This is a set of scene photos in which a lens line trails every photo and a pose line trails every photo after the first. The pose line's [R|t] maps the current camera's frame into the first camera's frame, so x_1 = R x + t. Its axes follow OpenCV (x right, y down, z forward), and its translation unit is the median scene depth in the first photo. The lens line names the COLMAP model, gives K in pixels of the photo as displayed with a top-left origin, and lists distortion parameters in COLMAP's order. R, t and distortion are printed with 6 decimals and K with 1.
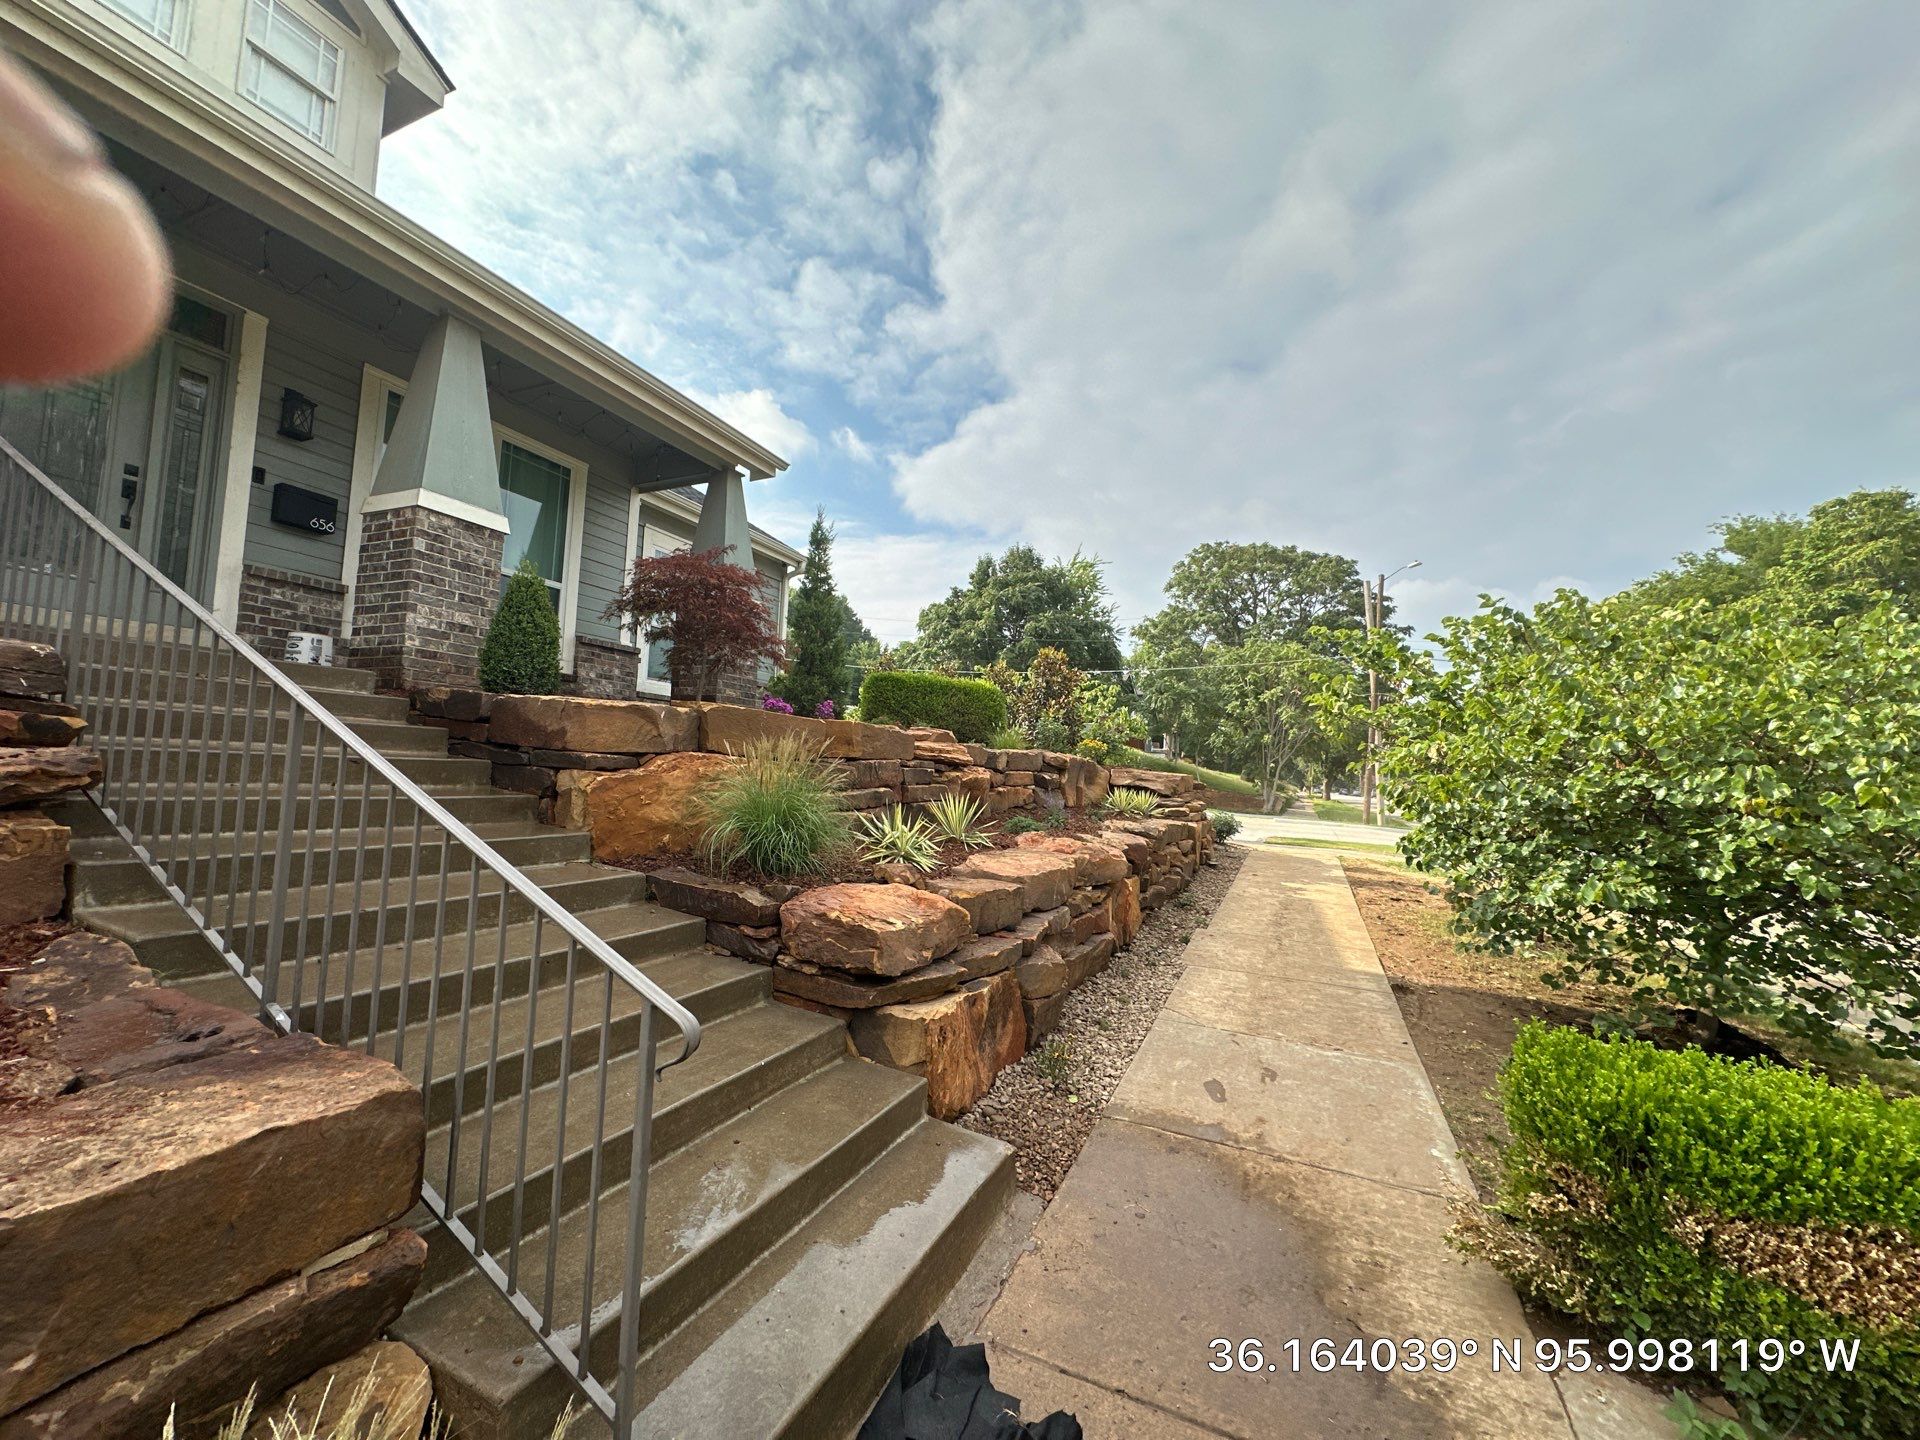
lens RADIAL K [[764.8, 0, 961.2], [0, 764.8, 722.4], [0, 0, 1]] dist [-0.002588, 0.000499]
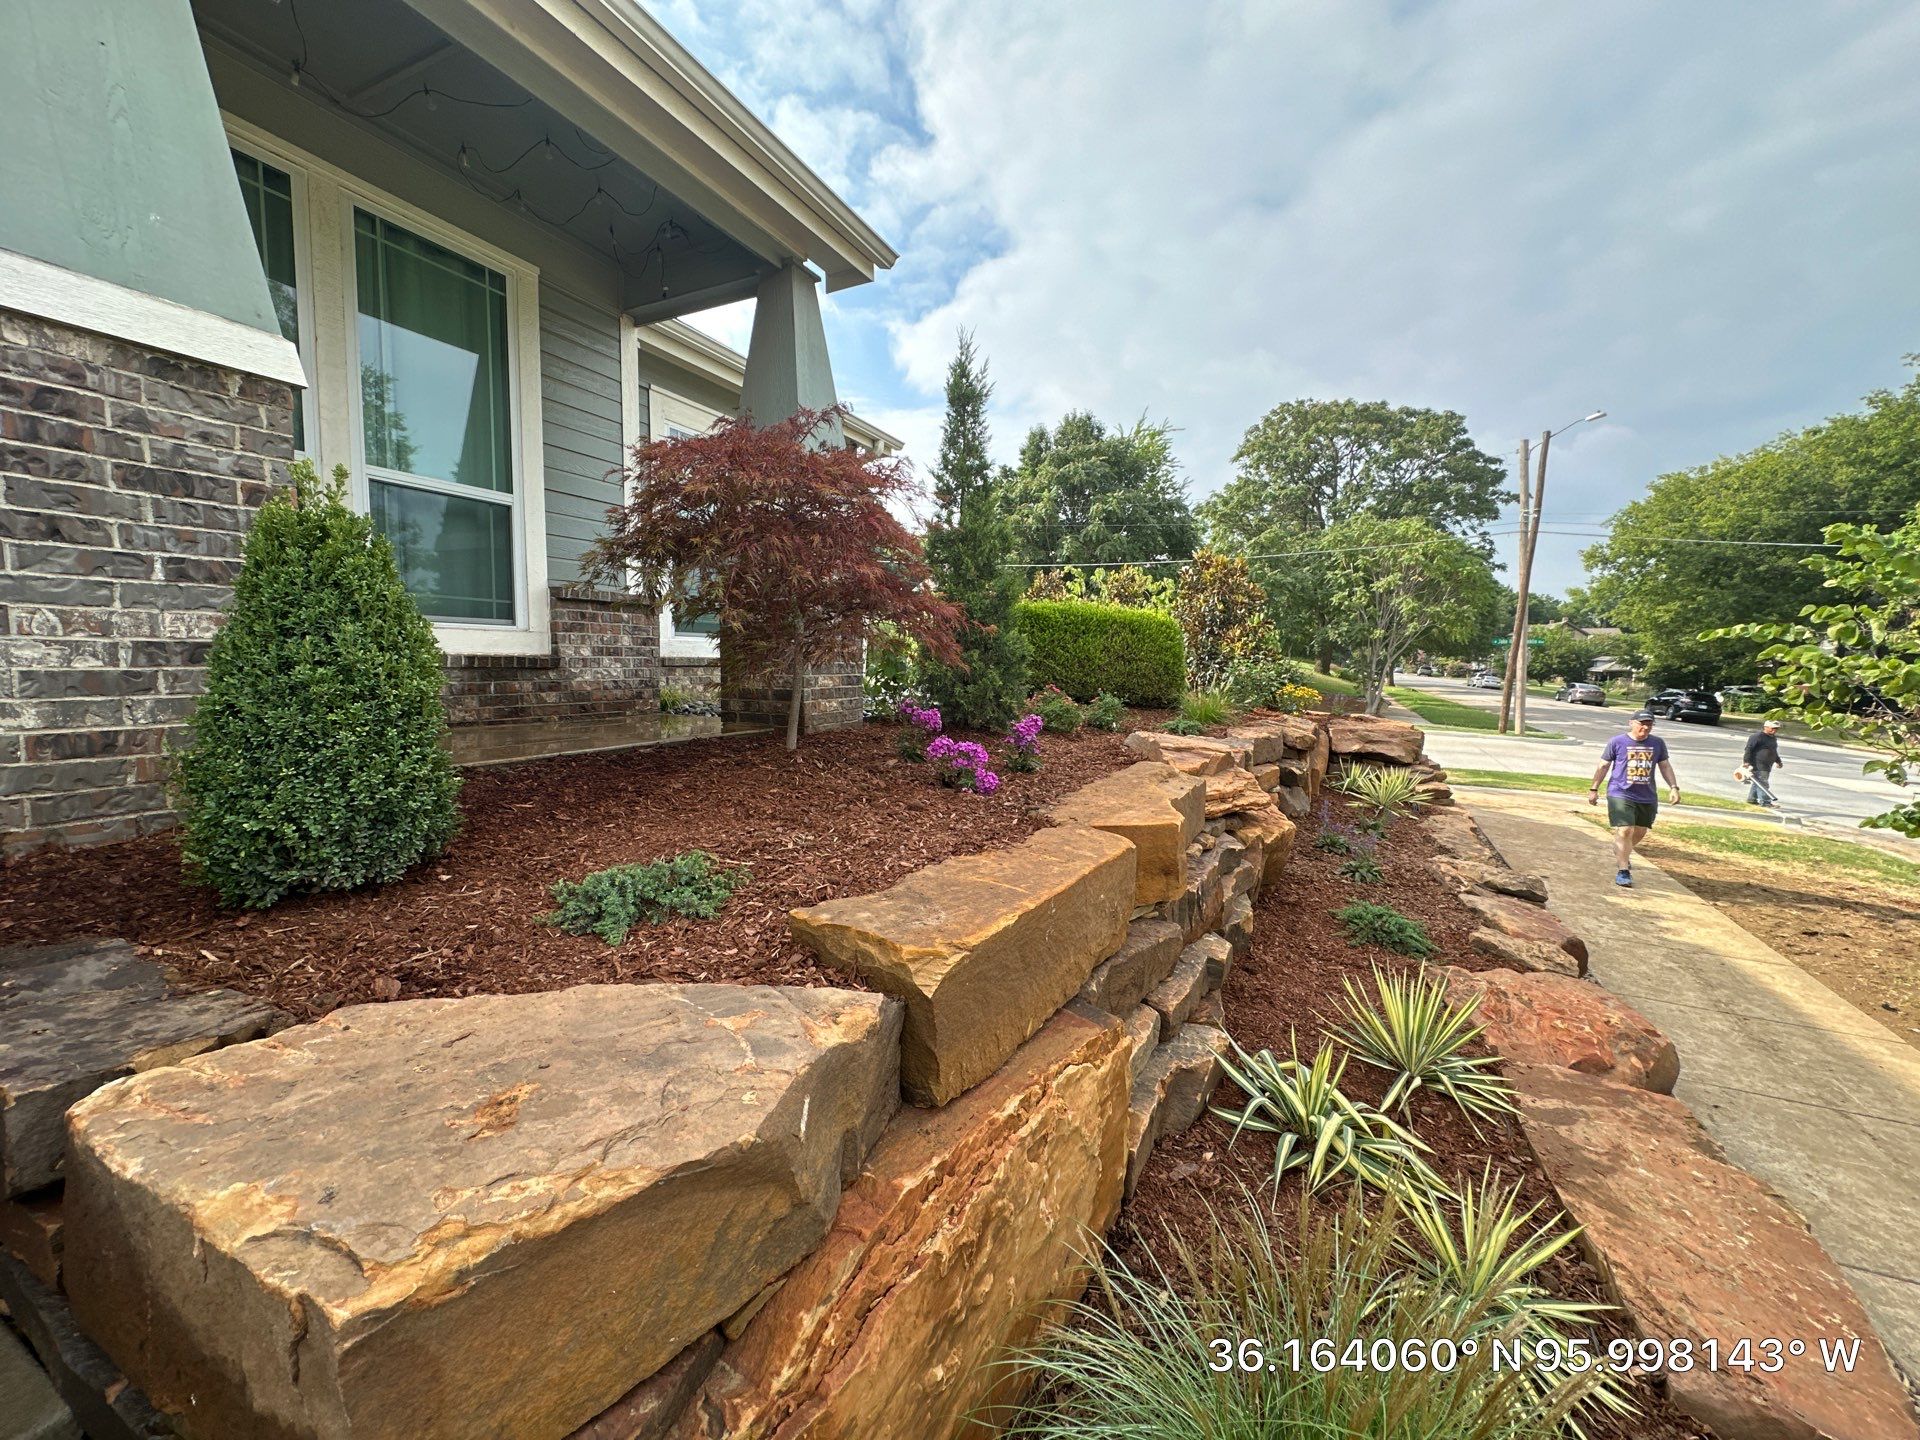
lens RADIAL K [[764.8, 0, 960.3], [0, 764.8, 721.8], [0, 0, 1]] dist [-0.002588, 0.000499]
pose [[0.999150, -0.025895, -0.032081, -0.145109], [0.030410, 0.988317, 0.149350, -0.072534], [0.027839, -0.150199, 0.988264, 0.343938]]
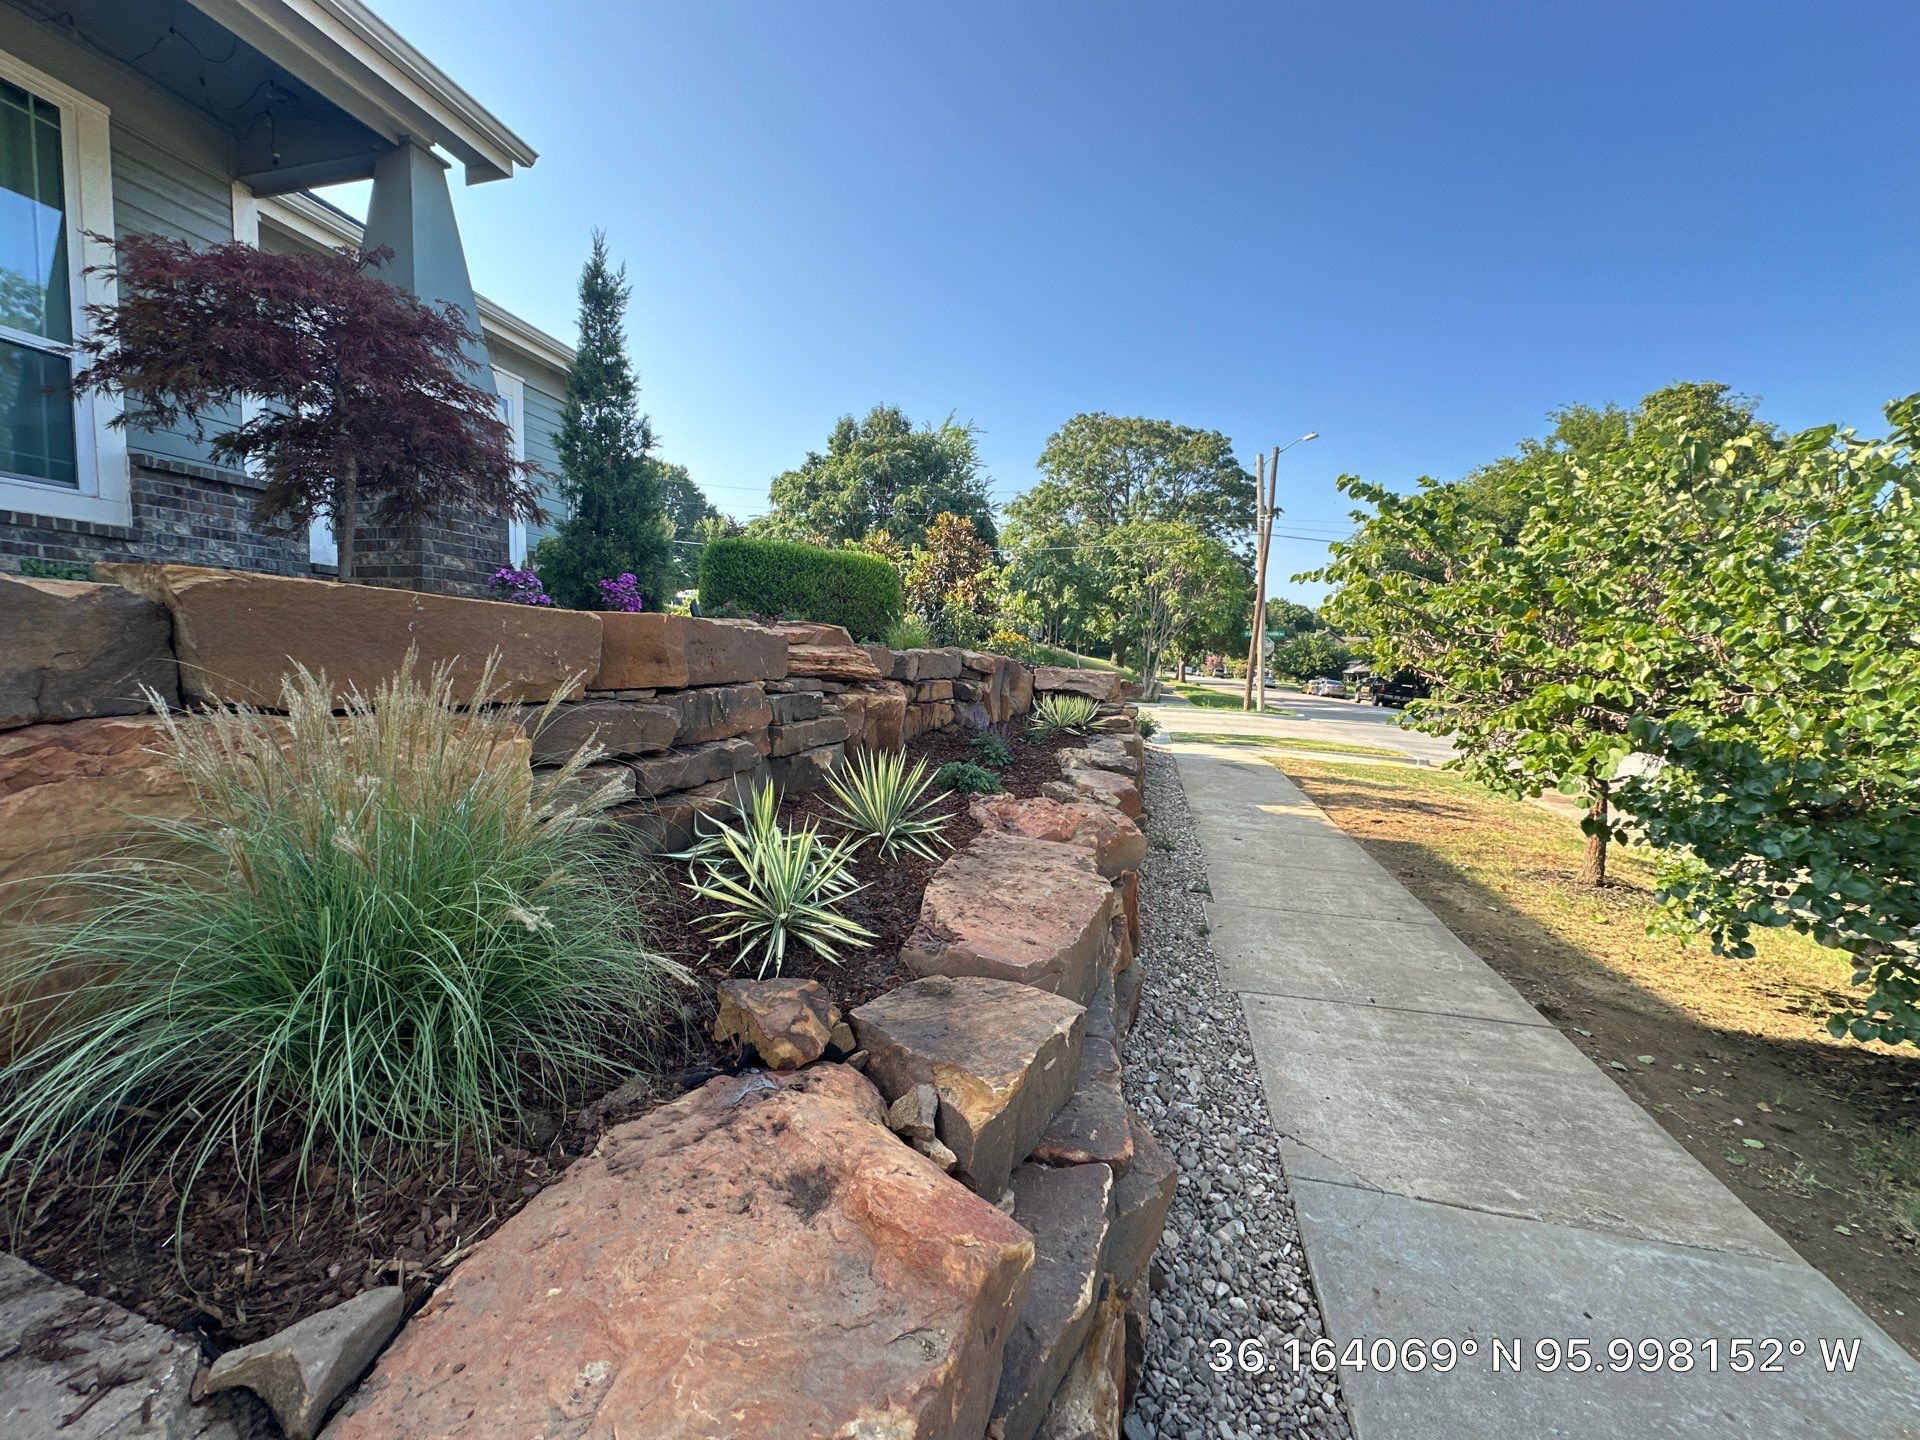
lens RADIAL K [[764.8, 0, 961.6], [0, 764.8, 721.7], [0, 0, 1]] dist [-0.002588, 0.000499]
pose [[0.983202, -0.032339, 0.179636, -0.026023], [0.005449, 0.988941, 0.148212, -0.003022], [-0.182442, -0.144744, 0.972504, 0.280272]]
